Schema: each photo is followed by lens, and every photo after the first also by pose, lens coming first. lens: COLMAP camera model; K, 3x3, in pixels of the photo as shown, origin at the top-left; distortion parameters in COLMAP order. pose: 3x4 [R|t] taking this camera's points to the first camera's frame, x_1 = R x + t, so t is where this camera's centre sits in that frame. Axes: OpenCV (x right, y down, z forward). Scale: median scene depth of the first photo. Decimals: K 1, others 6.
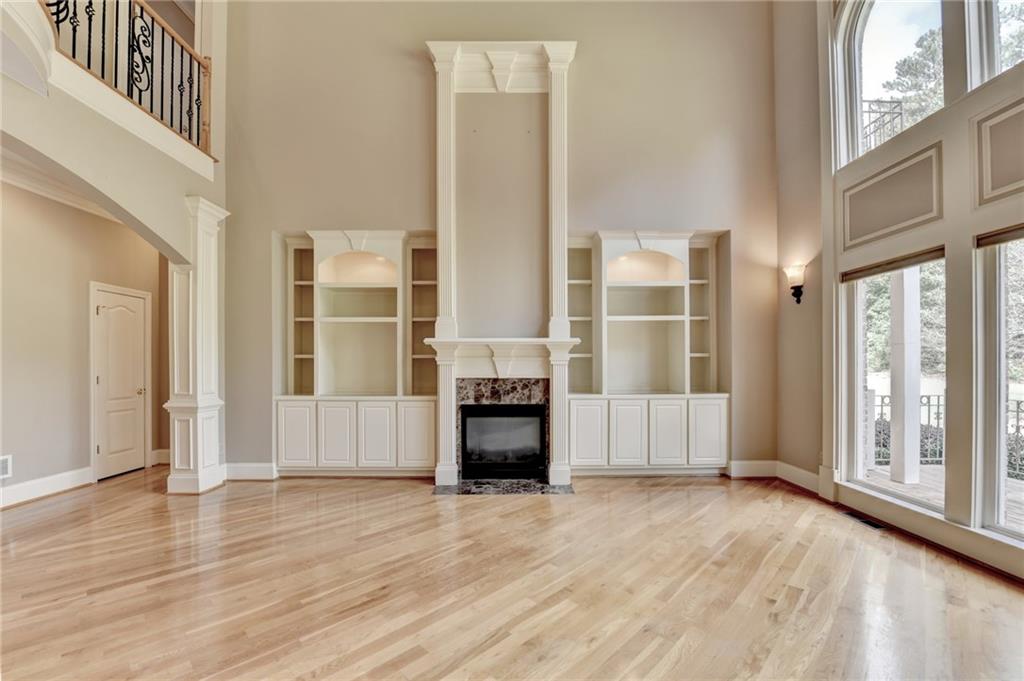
lens RADIAL K [[429.3, 0, 510.7], [0, 429.3, 365.4], [0, 0, 1]] dist [-0.014175, -0.000127]
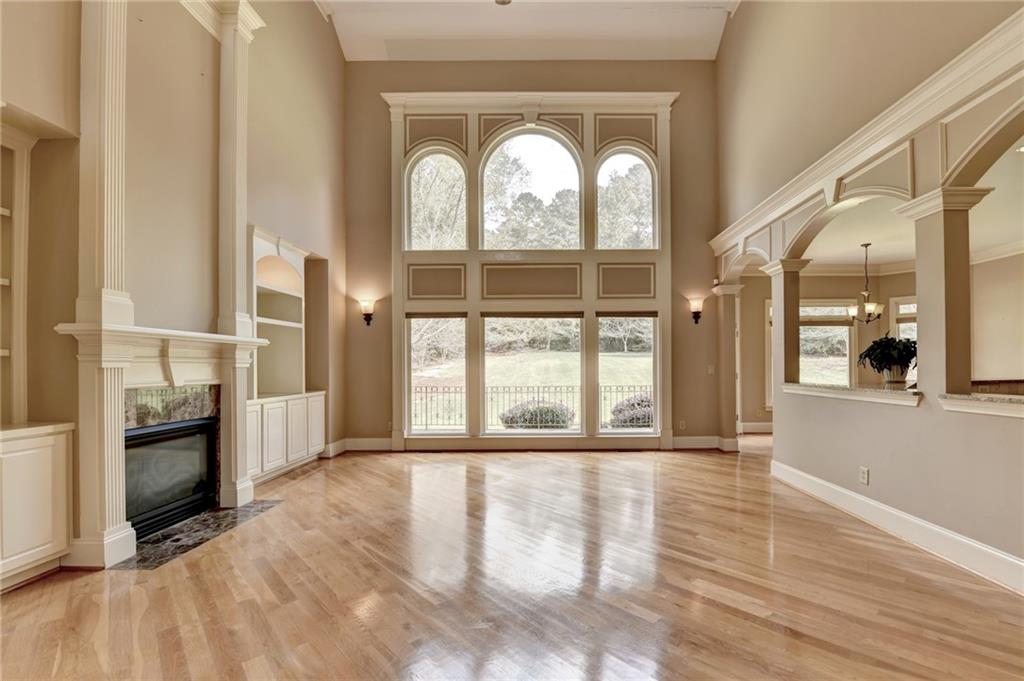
lens RADIAL K [[418.4, 0, 547.9], [0, 418.4, 364.9], [0, 0, 1]] dist [-0.027575, -0.000411]
pose [[-0.000841, 0.004799, 0.999988, -0.717305], [0.006045, 0.999970, -0.004794, 0.000539], [-0.999981, 0.006041, -0.000870, 0.369257]]
